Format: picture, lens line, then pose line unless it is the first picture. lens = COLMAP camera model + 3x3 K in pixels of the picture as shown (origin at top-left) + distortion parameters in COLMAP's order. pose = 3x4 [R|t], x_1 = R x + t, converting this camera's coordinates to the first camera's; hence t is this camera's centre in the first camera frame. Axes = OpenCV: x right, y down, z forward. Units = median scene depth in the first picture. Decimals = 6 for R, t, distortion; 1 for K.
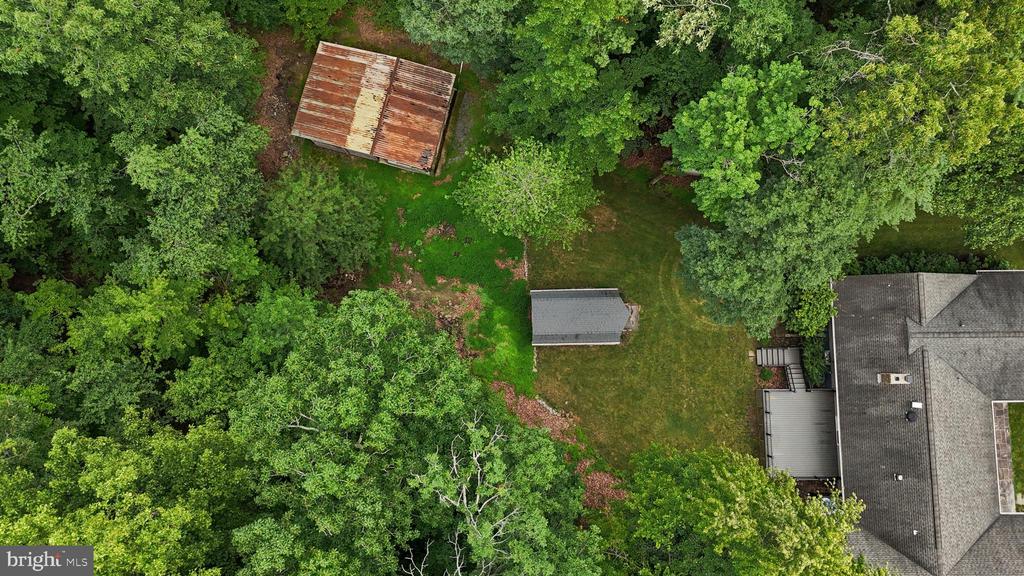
lens RADIAL K [[756.9, 0, 510.3], [0, 756.9, 288.8], [0, 0, 1]] dist [0.056974, -0.023768]
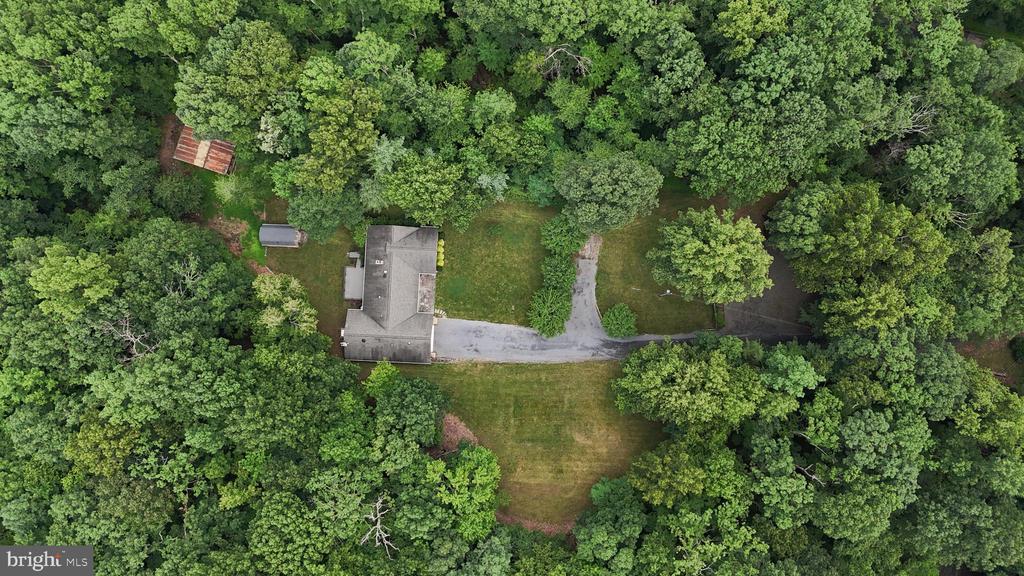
lens RADIAL K [[756.9, 0, 509.9], [0, 756.9, 286.8], [0, 0, 1]] dist [0.056974, -0.023768]
pose [[0.997963, 0.058059, -0.026437, 1.040460], [-0.056256, 0.996331, 0.064504, 0.000293], [0.030085, -0.062886, 0.997567, -1.735654]]
